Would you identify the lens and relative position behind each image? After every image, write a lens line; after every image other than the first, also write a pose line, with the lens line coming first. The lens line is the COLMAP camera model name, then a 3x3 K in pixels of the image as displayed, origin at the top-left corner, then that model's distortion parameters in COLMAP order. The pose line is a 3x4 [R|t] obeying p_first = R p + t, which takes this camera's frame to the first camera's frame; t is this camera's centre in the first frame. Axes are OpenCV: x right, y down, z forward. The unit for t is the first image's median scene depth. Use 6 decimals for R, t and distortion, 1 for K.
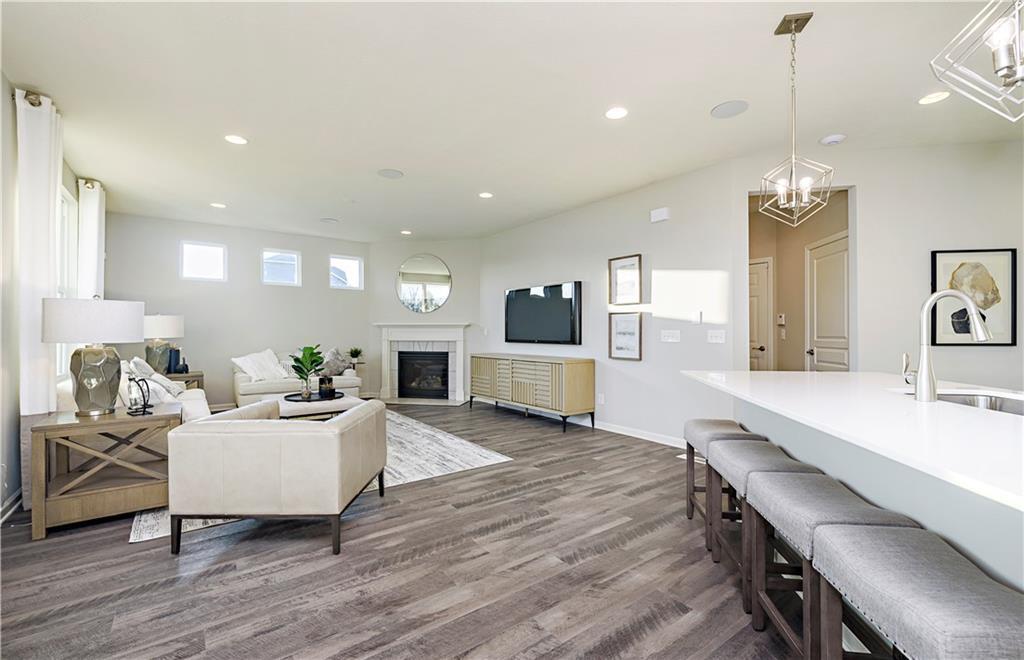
lens RADIAL K [[436.6, 0, 512.0], [0, 436.6, 330.0], [0, 0, 1]] dist [0.002477, -0.000342]
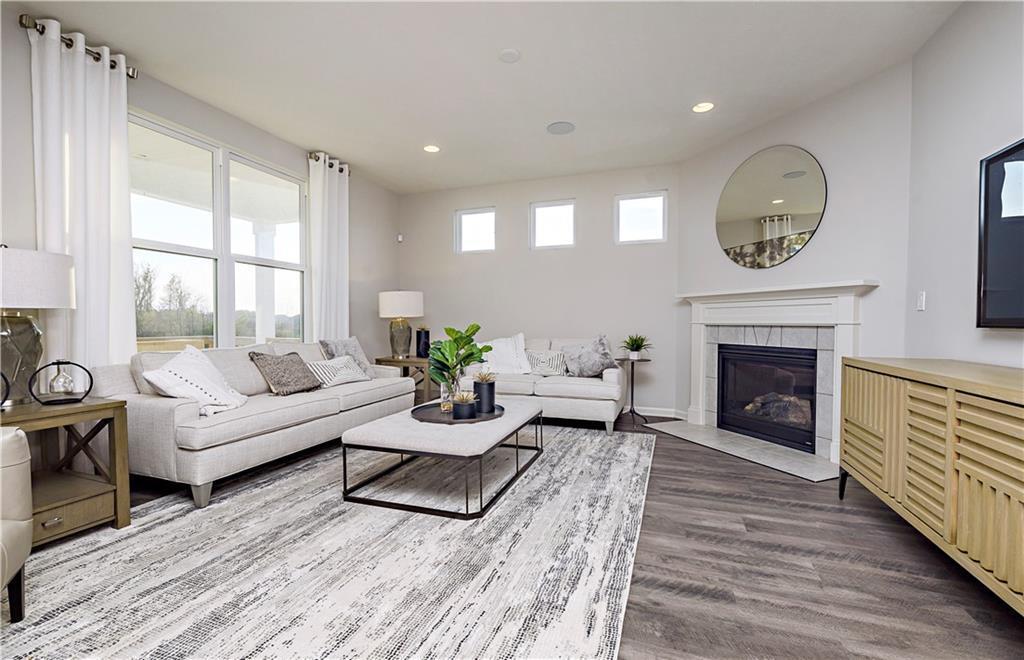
lens RADIAL K [[436.6, 0, 512.0], [0, 436.6, 330.0], [0, 0, 1]] dist [0.002477, -0.000342]
pose [[0.559952, 0.010827, -0.828455, 0.077176], [0.007617, 0.999805, 0.018215, 0.029268], [0.828490, -0.016510, 0.559760, 0.725348]]
